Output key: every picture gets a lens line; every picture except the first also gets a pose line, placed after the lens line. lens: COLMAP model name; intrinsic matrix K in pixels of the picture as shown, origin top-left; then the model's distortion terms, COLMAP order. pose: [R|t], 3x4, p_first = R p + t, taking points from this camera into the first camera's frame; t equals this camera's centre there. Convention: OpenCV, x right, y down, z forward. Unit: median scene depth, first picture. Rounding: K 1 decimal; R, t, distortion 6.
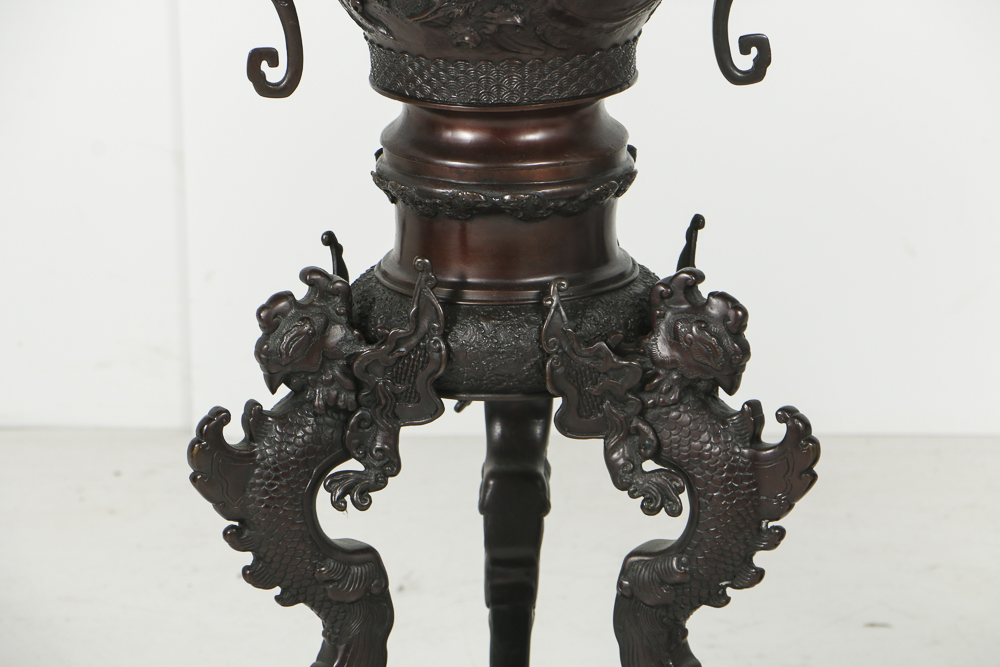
lens RADIAL K [[5745.3, 0, 500.0], [0, 5745.3, 333.5], [0, 0, 1]] dist [1.889064, 13.478641]
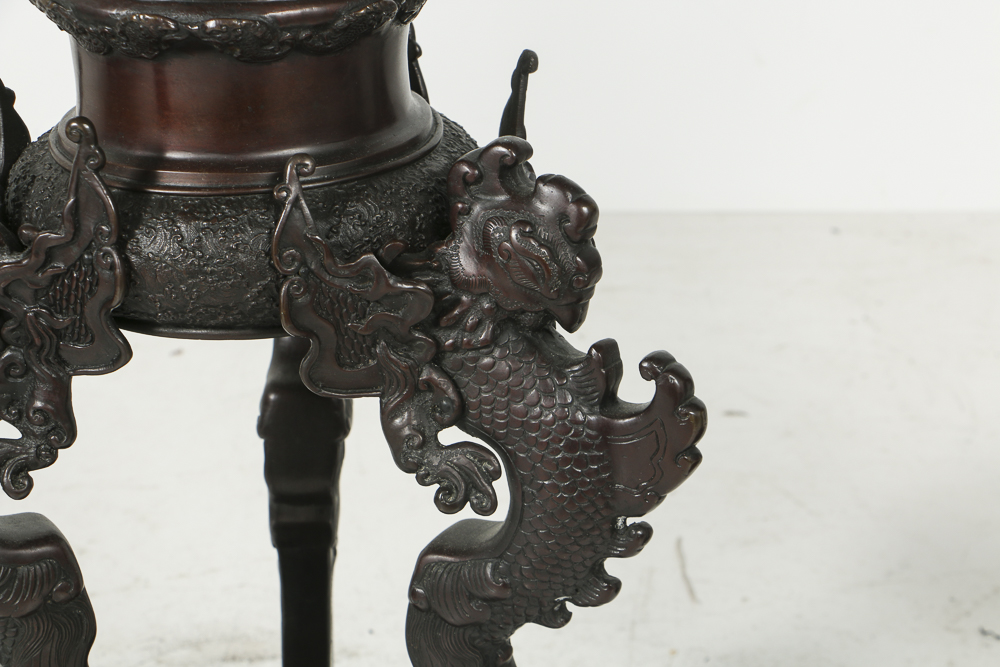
lens RADIAL K [[2191.1, 0, 500.0], [0, 2191.1, 333.5], [0, 0, 1]] dist [0.220574, 0.110999]
pose [[0.999771, 0.003299, -0.021161, 0.037229], [-0.000739, 0.992792, 0.119851, -0.018979], [0.021403, -0.119808, 0.992566, 0.754139]]
